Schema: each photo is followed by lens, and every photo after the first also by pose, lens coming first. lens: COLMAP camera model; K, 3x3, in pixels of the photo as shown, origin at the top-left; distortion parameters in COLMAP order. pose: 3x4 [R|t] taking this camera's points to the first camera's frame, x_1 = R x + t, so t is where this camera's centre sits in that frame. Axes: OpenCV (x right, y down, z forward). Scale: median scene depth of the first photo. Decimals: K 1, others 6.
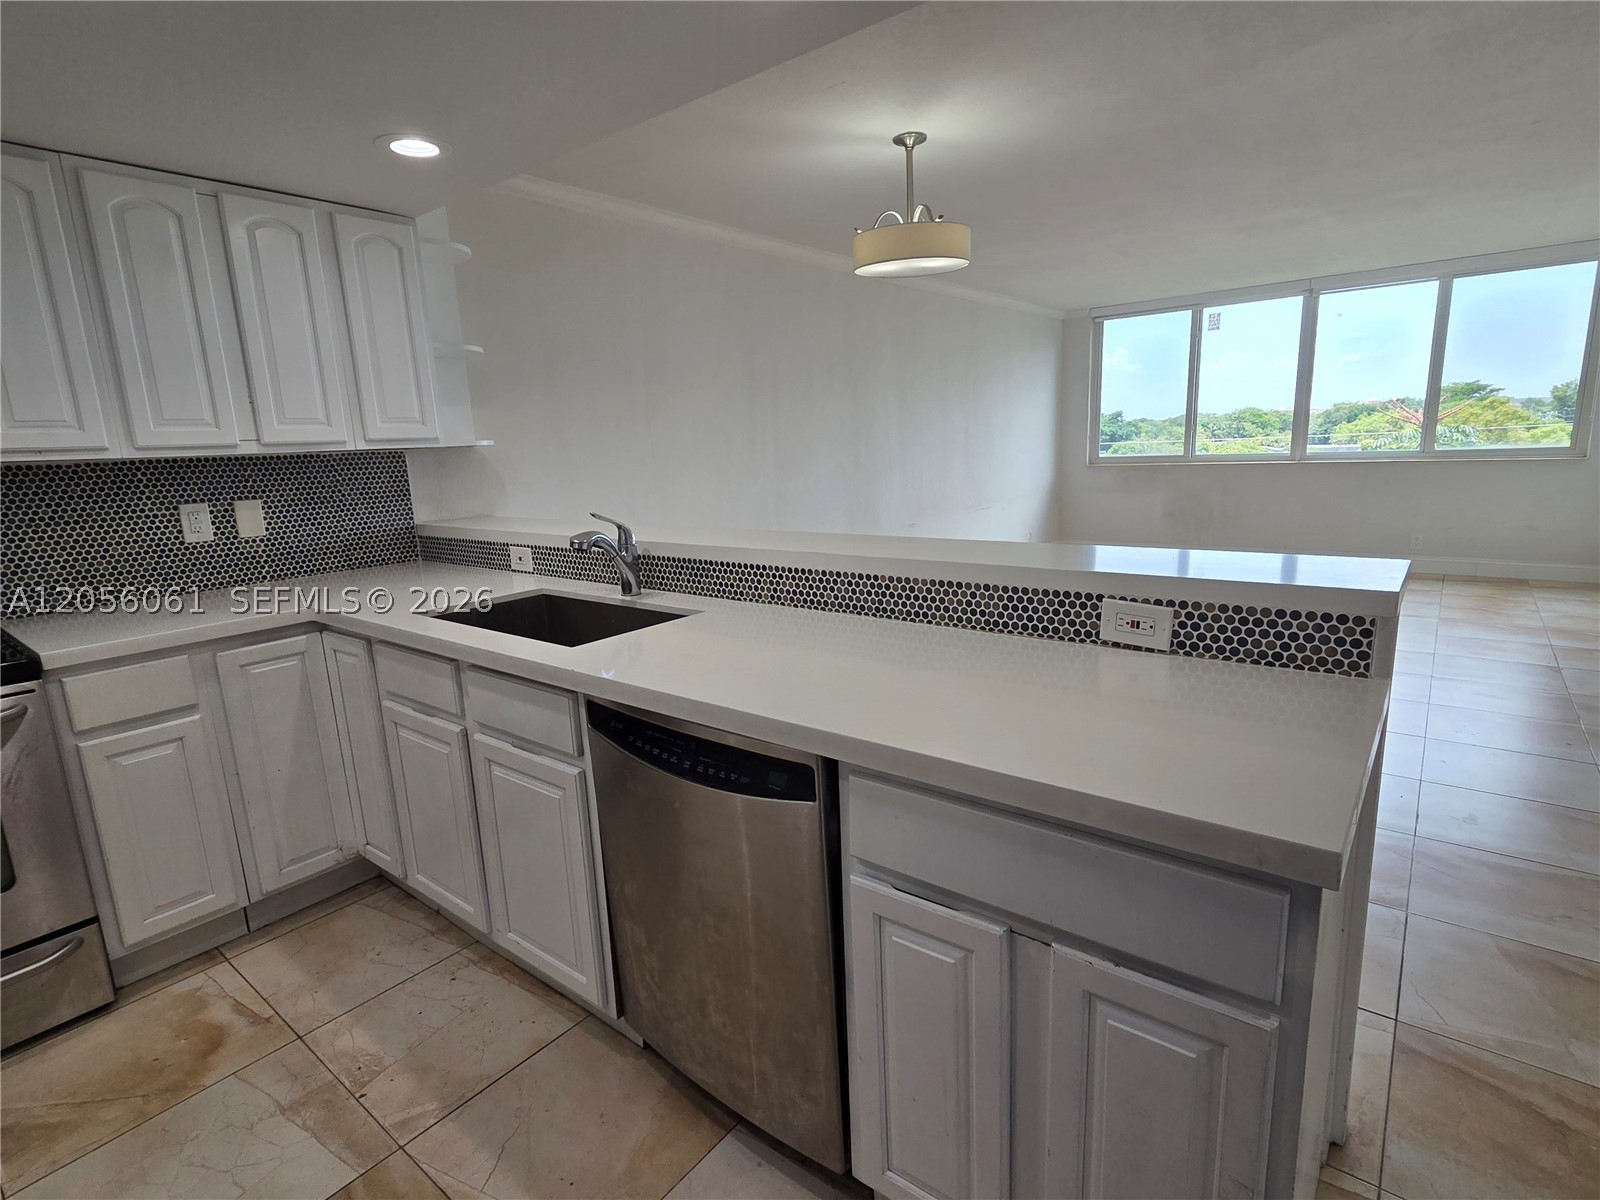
lens RADIAL K [[796.9, 0, 797.5], [0, 796.9, 599.7], [0, 0, 1]] dist [0.006135, -0.000351]
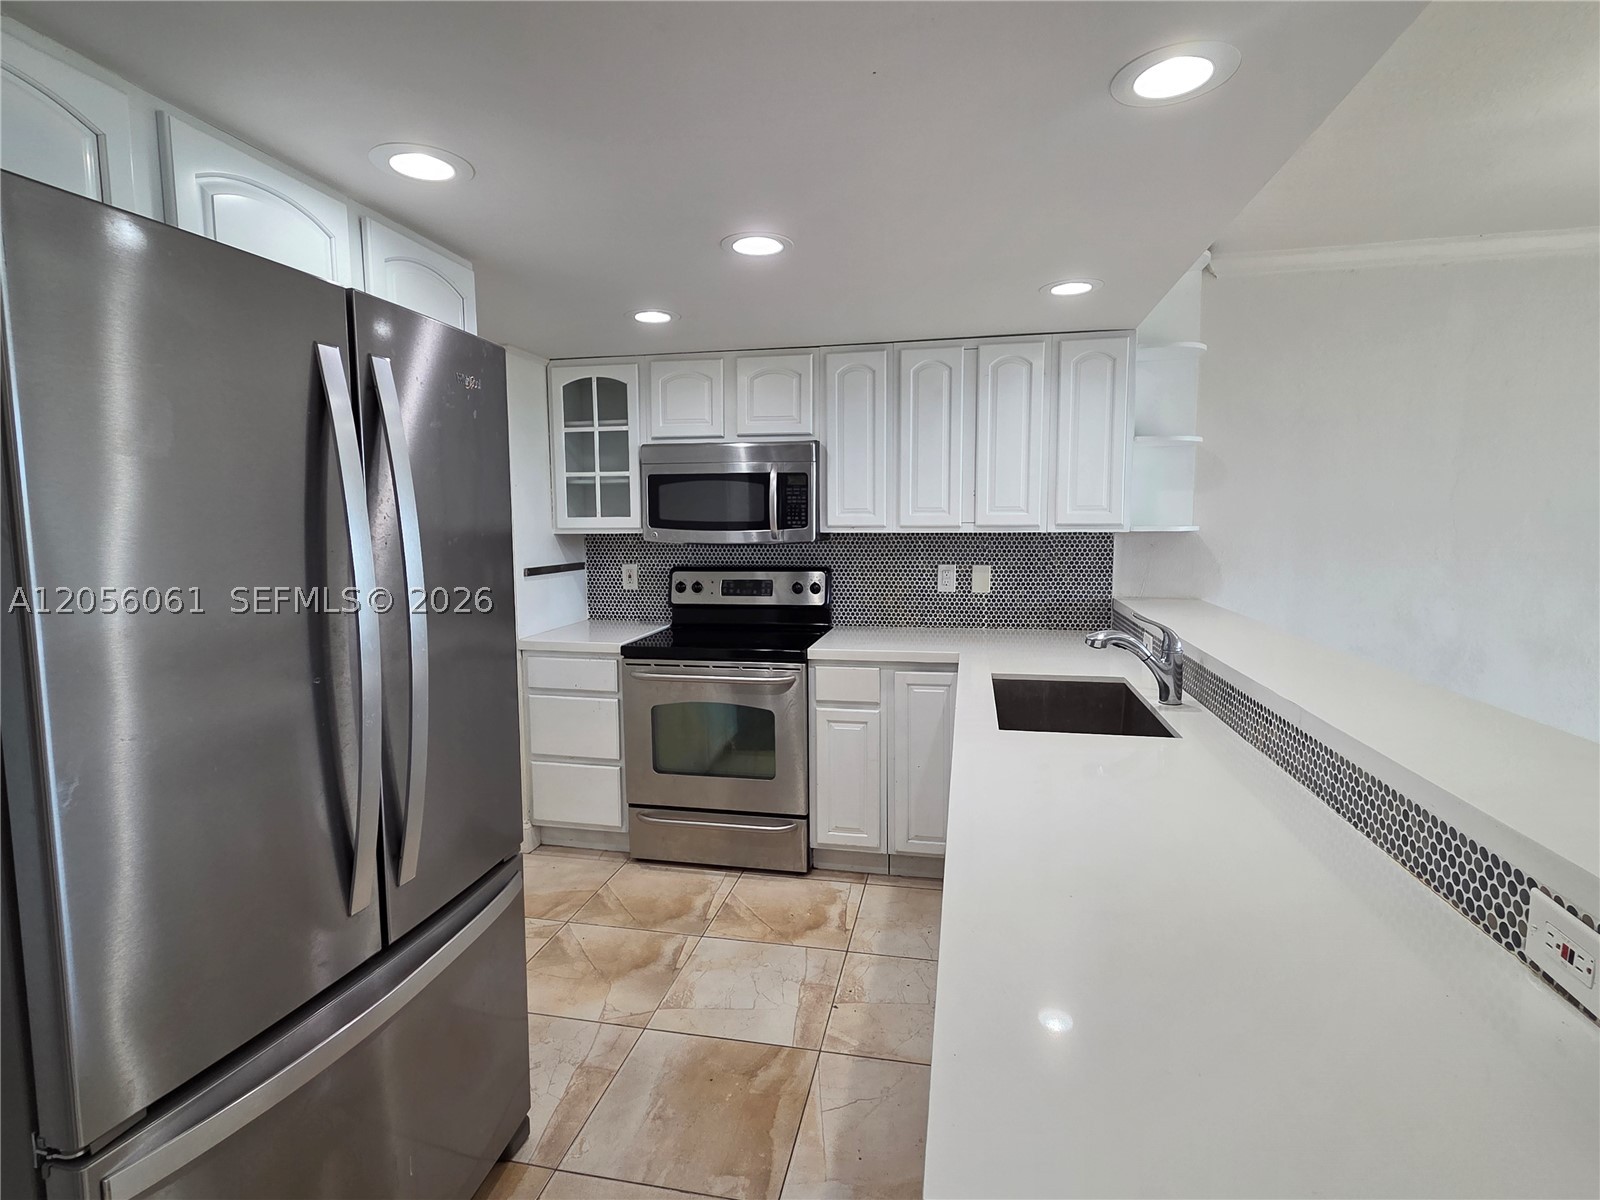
lens RADIAL K [[796.9, 0, 797.5], [0, 796.9, 599.7], [0, 0, 1]] dist [0.006135, -0.000351]
pose [[0.455185, 0.128729, -0.881042, 0.345041], [-0.187719, 0.981128, 0.046368, -0.073736], [0.870384, 0.144282, 0.470759, 0.126630]]
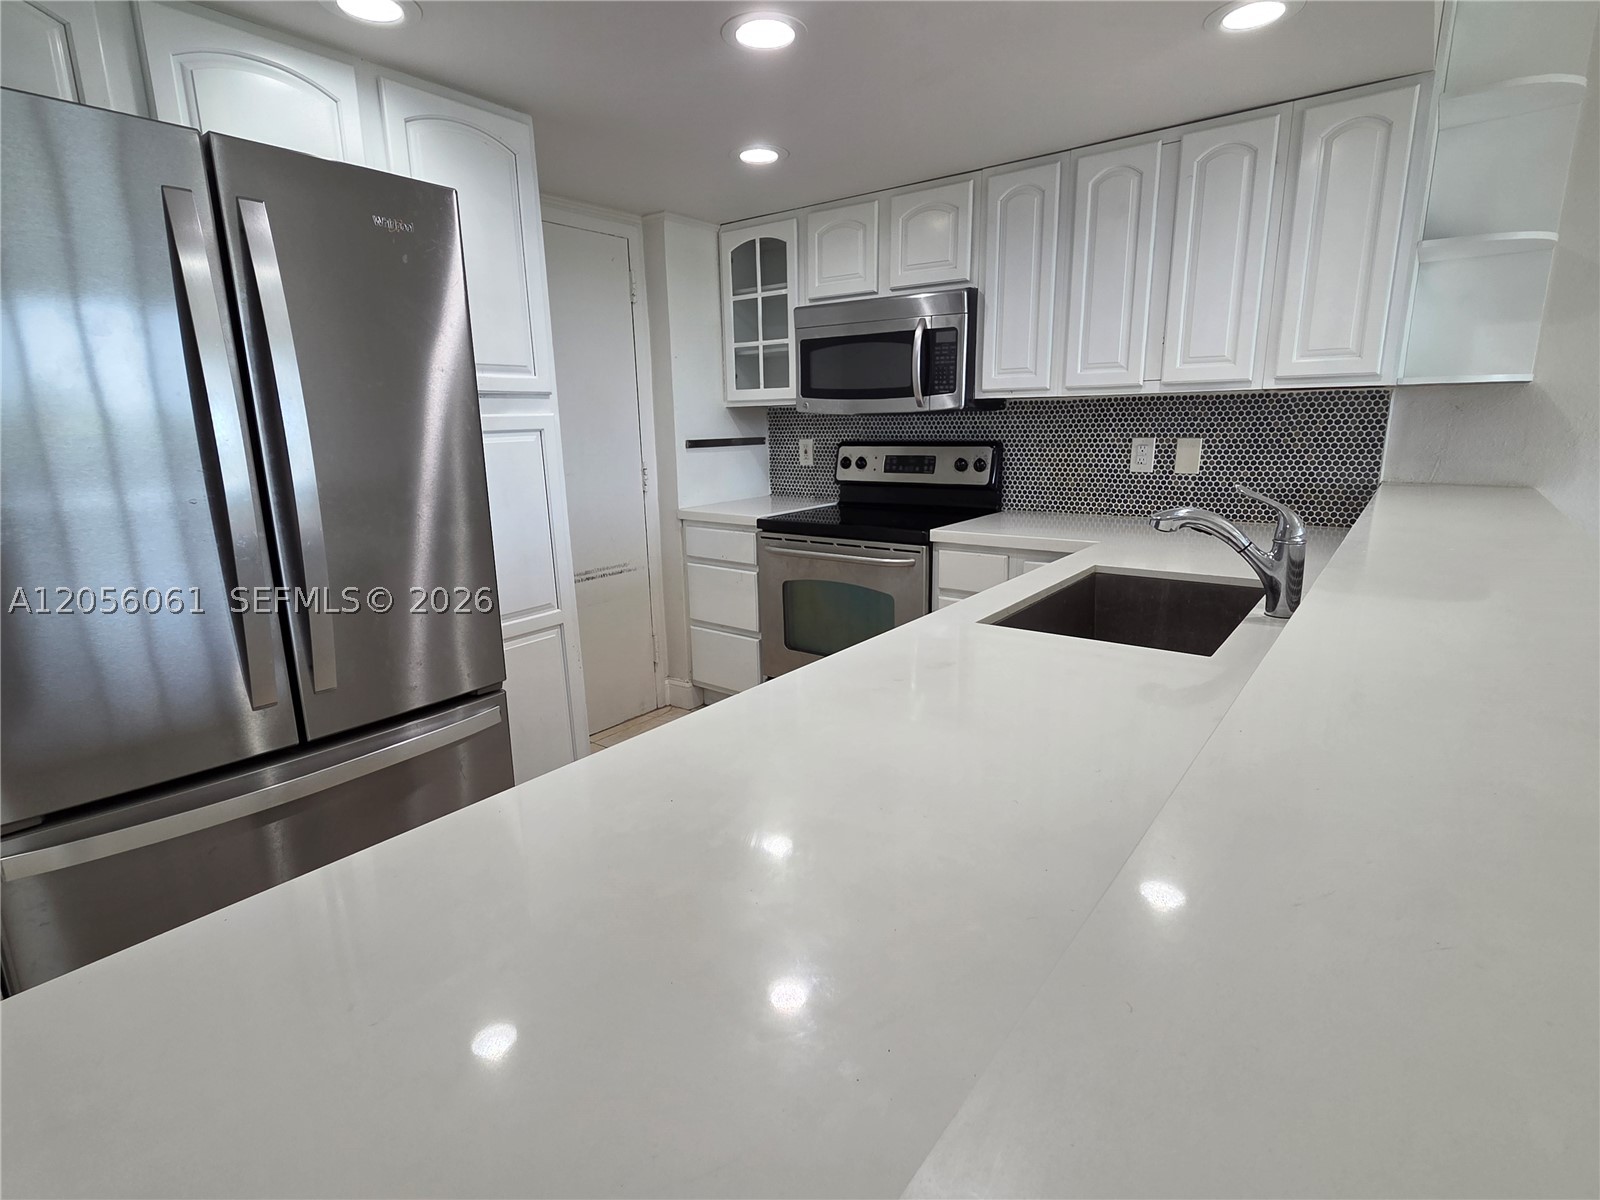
lens RADIAL K [[796.9, 0, 797.5], [0, 796.9, 599.7], [0, 0, 1]] dist [0.006135, -0.000351]
pose [[0.029615, 0.263100, -0.964314, 0.356910], [-0.179145, 0.950514, 0.253833, -0.098330], [0.983377, 0.165234, 0.075282, 0.463286]]
